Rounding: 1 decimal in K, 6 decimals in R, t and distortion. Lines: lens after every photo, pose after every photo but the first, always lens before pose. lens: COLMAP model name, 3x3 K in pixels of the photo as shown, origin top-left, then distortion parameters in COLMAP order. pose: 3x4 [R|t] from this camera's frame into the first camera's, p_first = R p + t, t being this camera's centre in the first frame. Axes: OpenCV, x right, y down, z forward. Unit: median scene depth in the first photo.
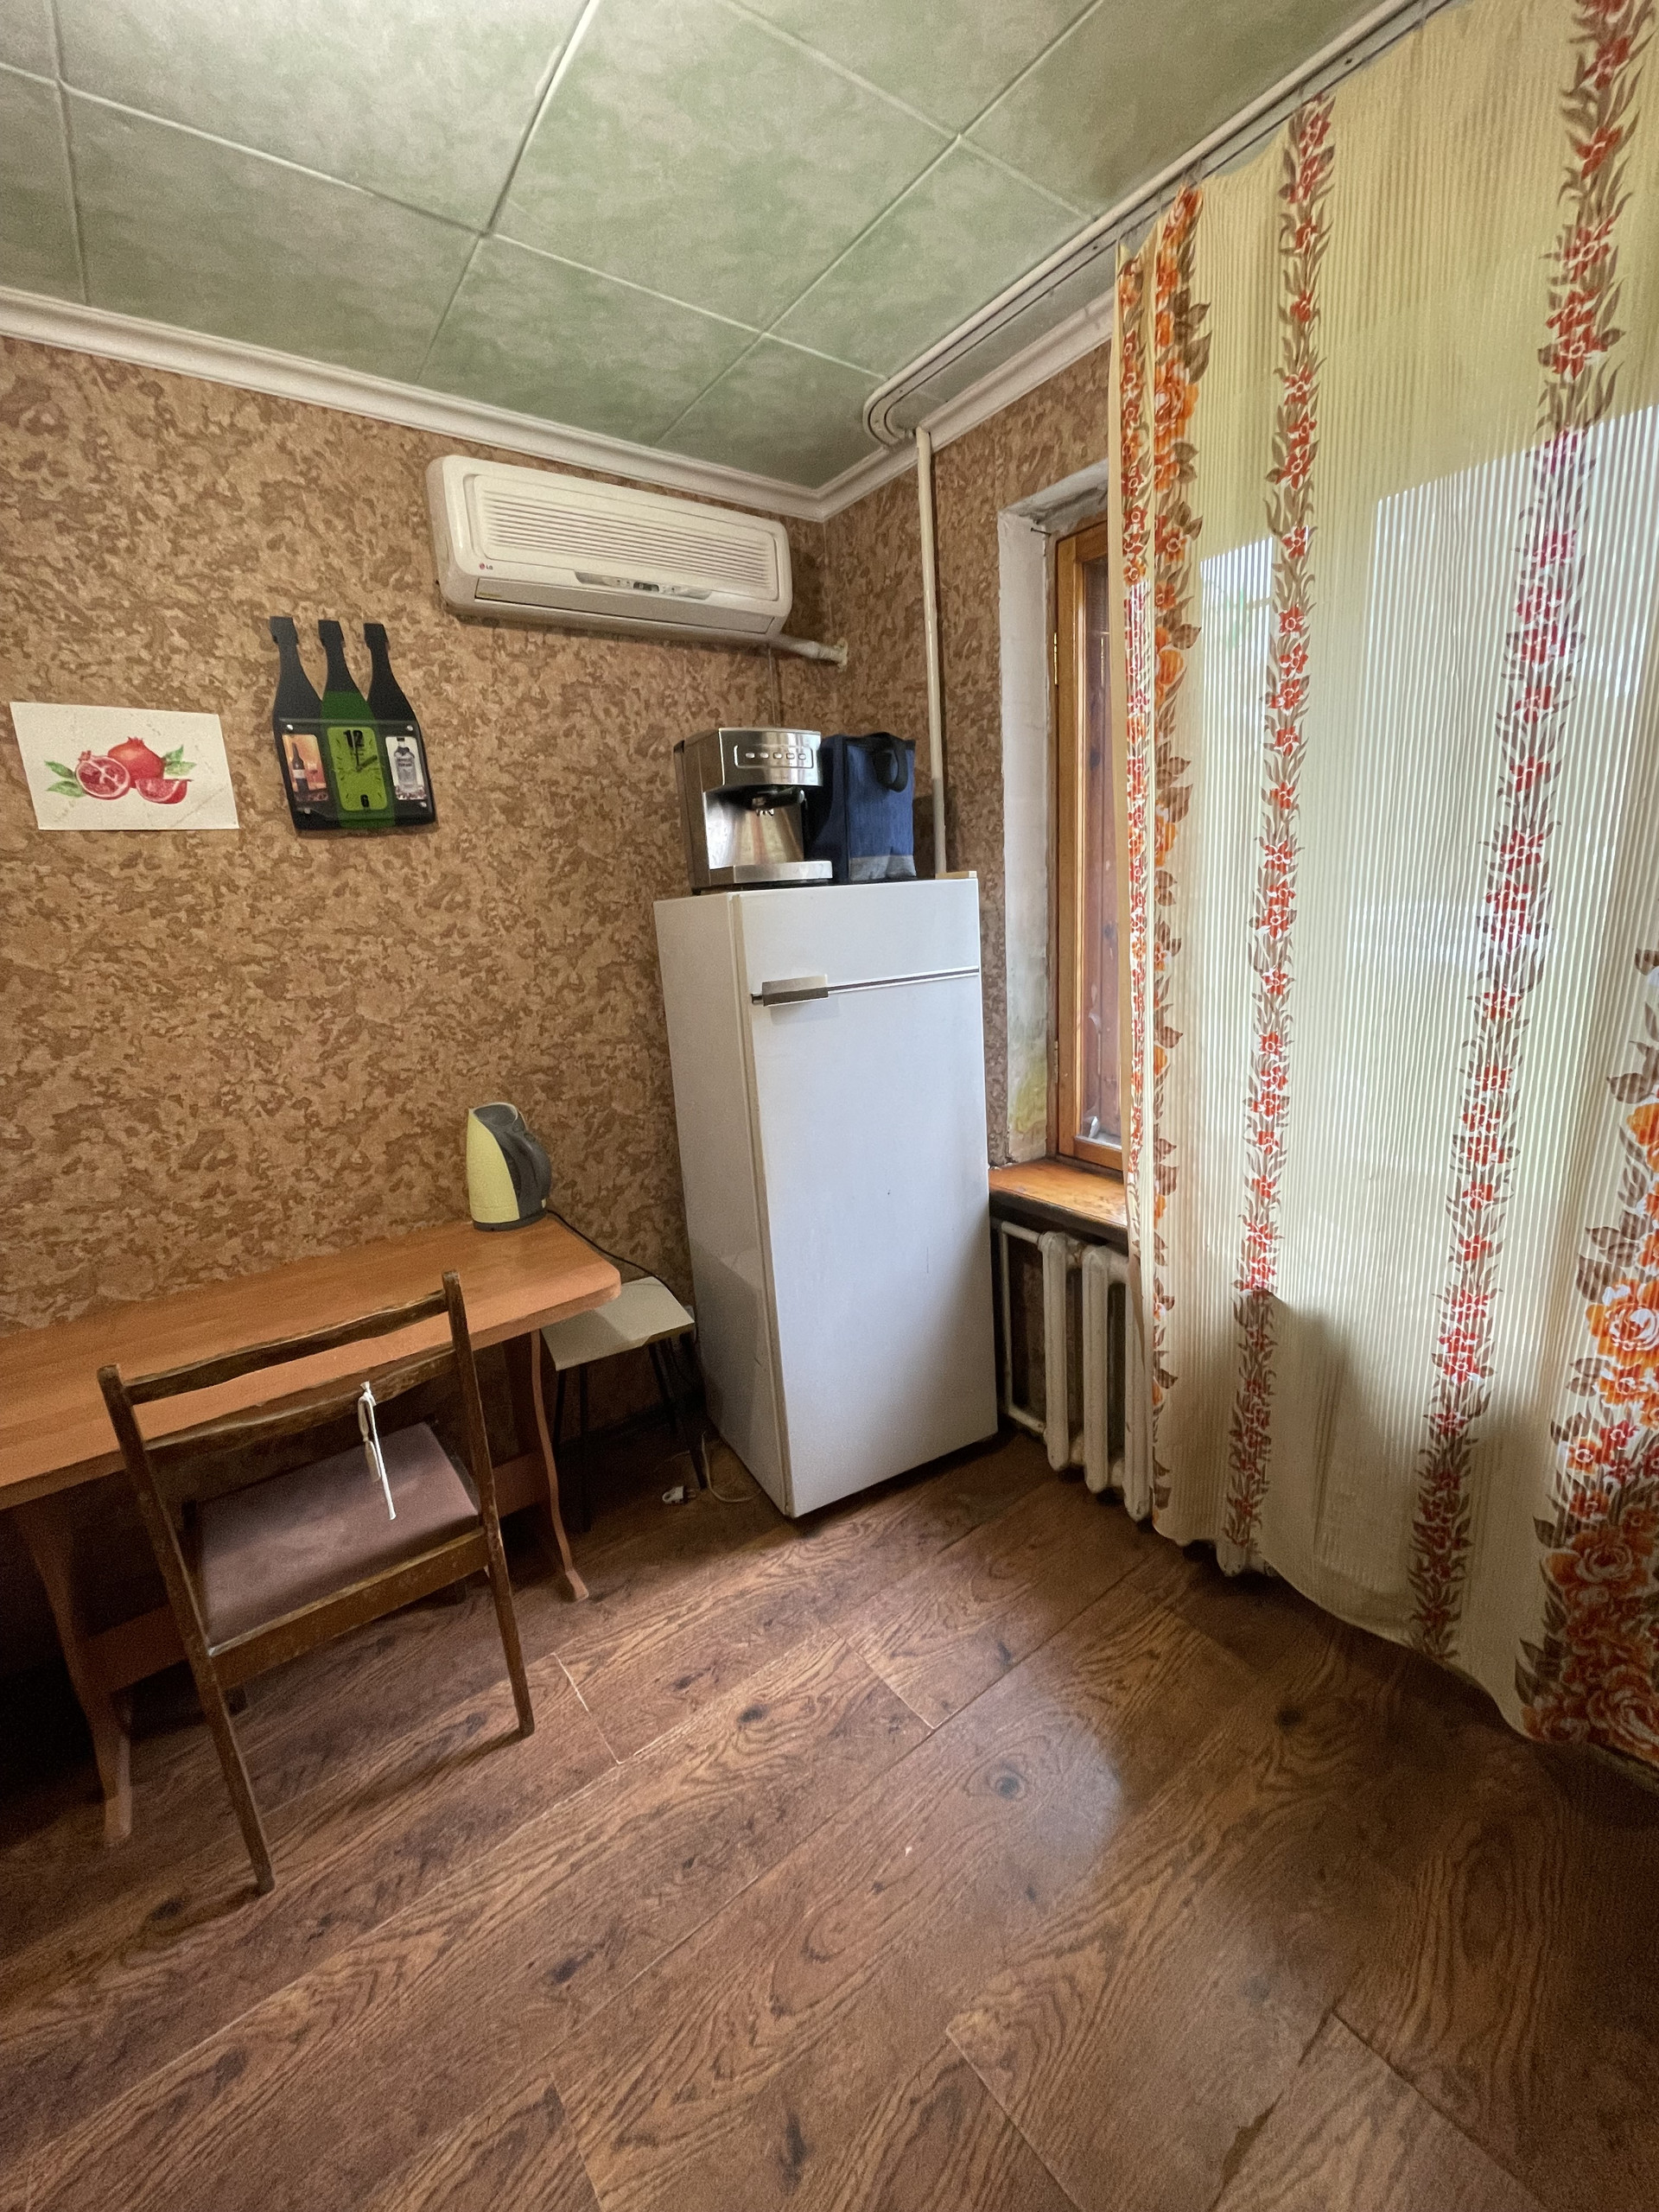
lens RADIAL K [[887.5, 0, 821.1], [0, 887.5, 1088.6], [0, 0, 1]] dist [0.000972, -0.002369]
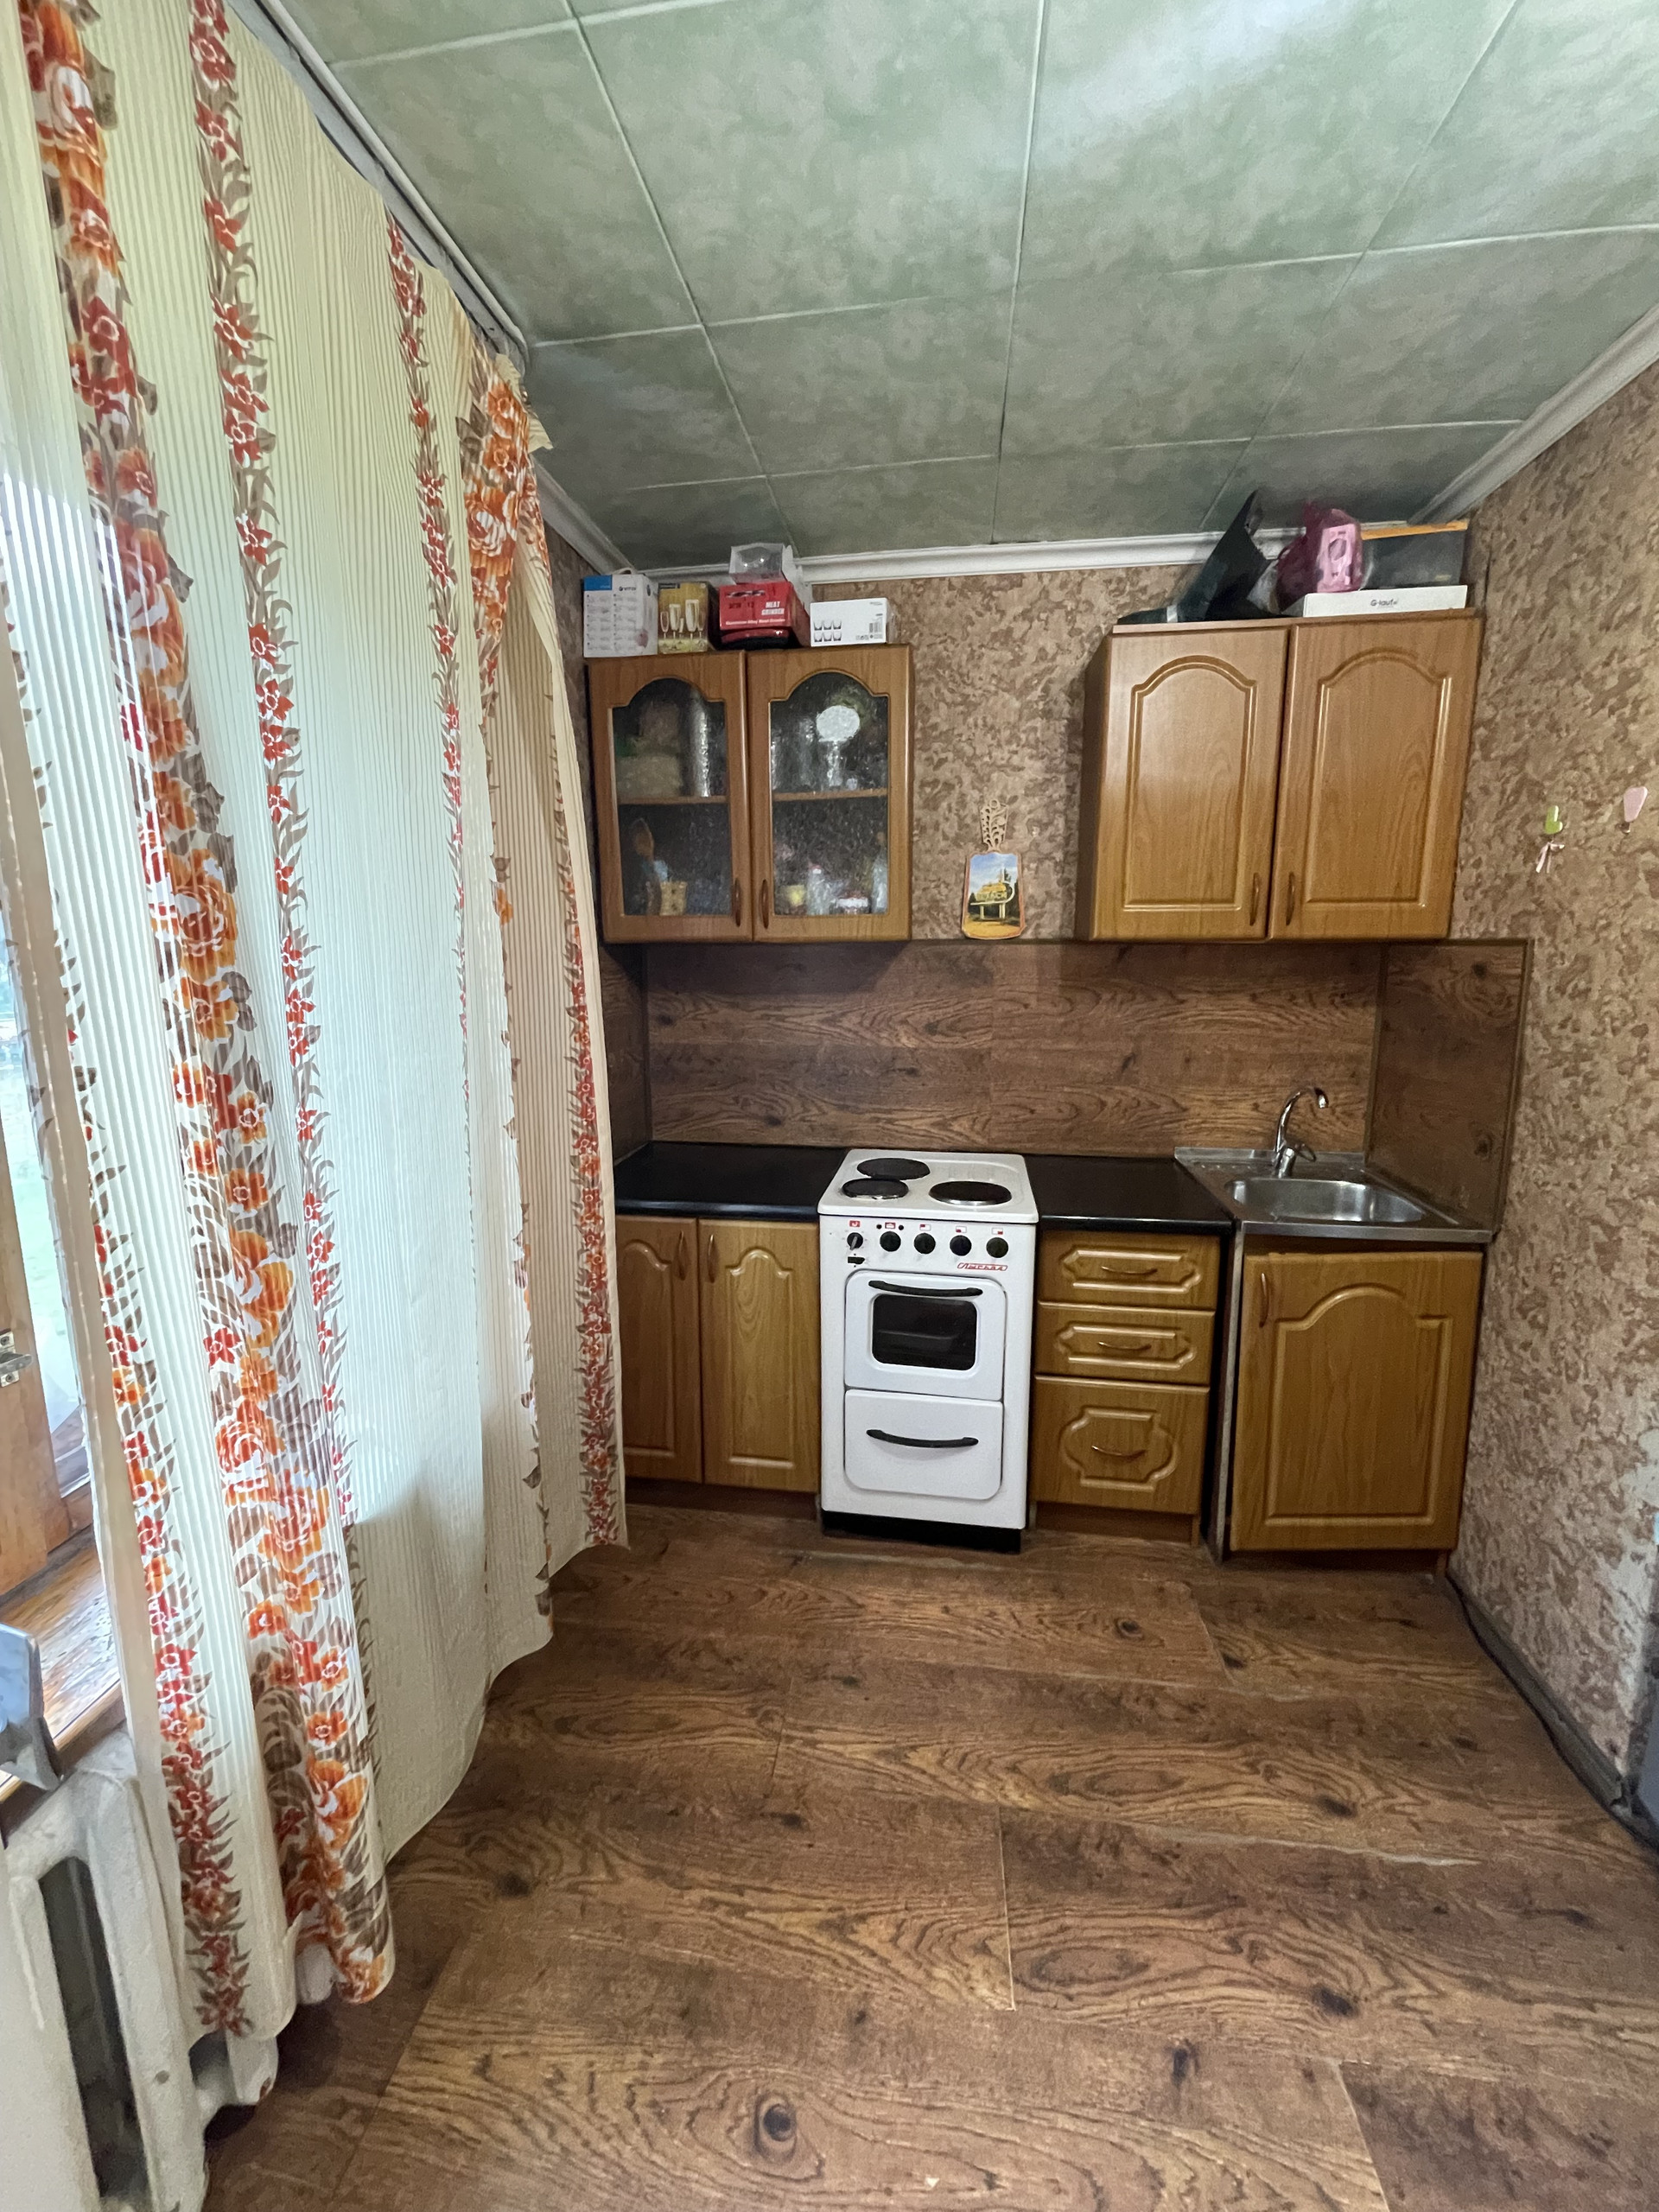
lens RADIAL K [[887.5, 0, 821.1], [0, 887.5, 1088.6], [0, 0, 1]] dist [0.000972, -0.002369]
pose [[-0.712217, -0.052116, 0.700022, -0.337737], [0.203171, 0.939251, 0.276637, -0.288300], [-0.671914, 0.339250, -0.658362, 1.296102]]
